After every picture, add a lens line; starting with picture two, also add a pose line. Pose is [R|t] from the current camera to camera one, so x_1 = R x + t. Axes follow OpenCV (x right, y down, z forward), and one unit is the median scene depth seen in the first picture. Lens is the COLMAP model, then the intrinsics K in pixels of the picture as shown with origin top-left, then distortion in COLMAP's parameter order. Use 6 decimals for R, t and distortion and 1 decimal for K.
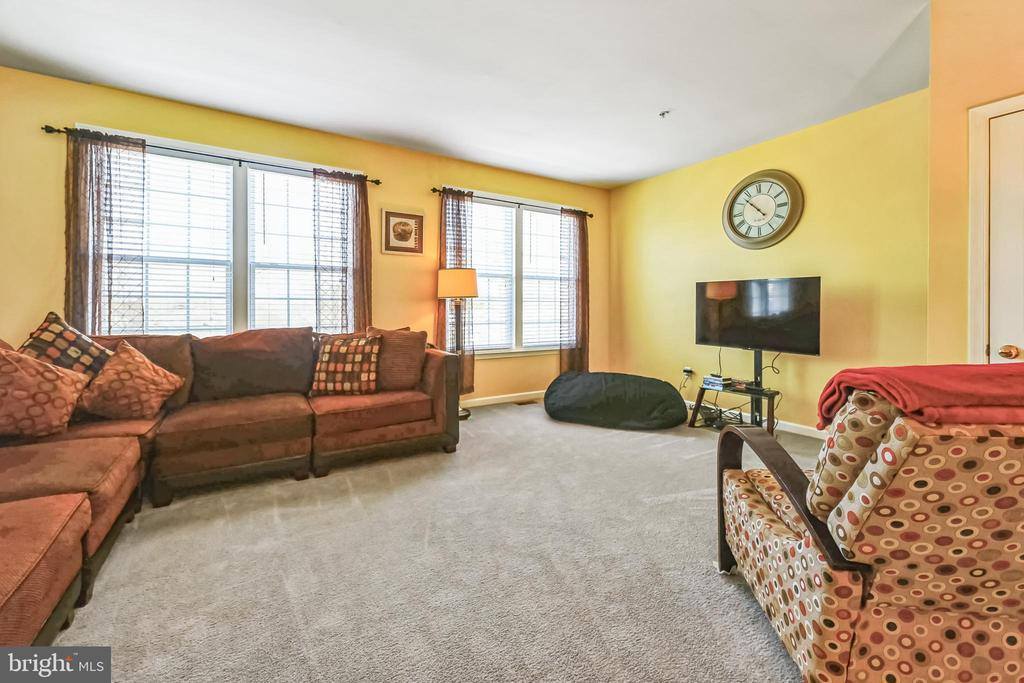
lens RADIAL K [[406.7, 0, 507.8], [0, 406.7, 309.8], [0, 0, 1]] dist [0.000811, 0.001295]
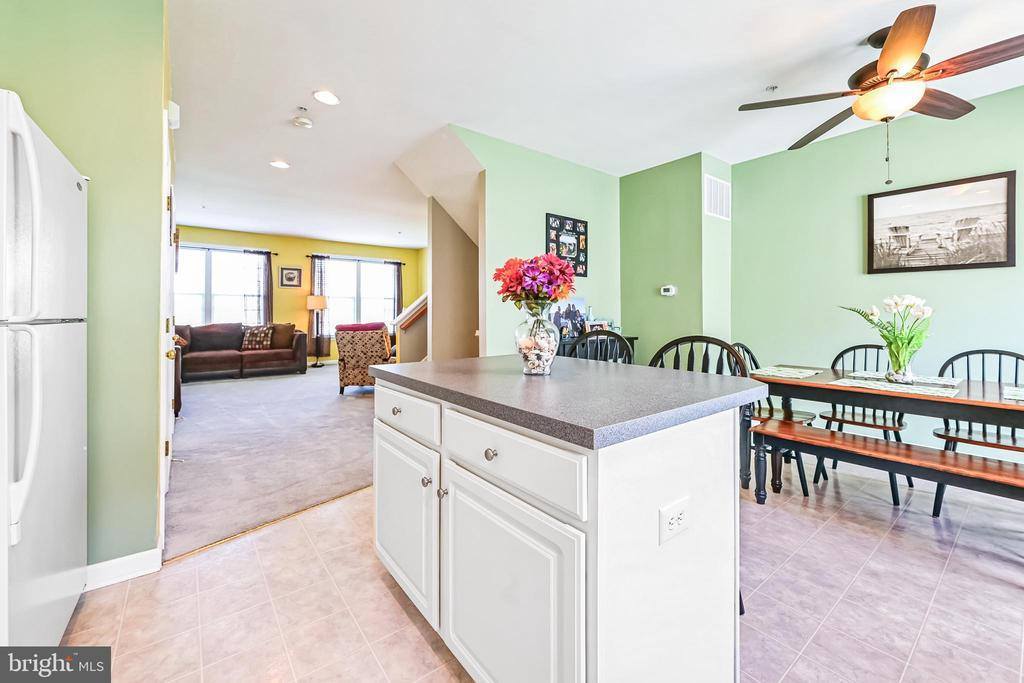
lens RADIAL K [[406.7, 0, 508.3], [0, 406.7, 307.3], [0, 0, 1]] dist [0.000811, 0.001295]
pose [[0.992219, 0.001807, 0.124493, 0.612401], [0.000185, 0.999872, -0.015981, -0.005895], [-0.124506, 0.015880, 0.992092, -1.242496]]
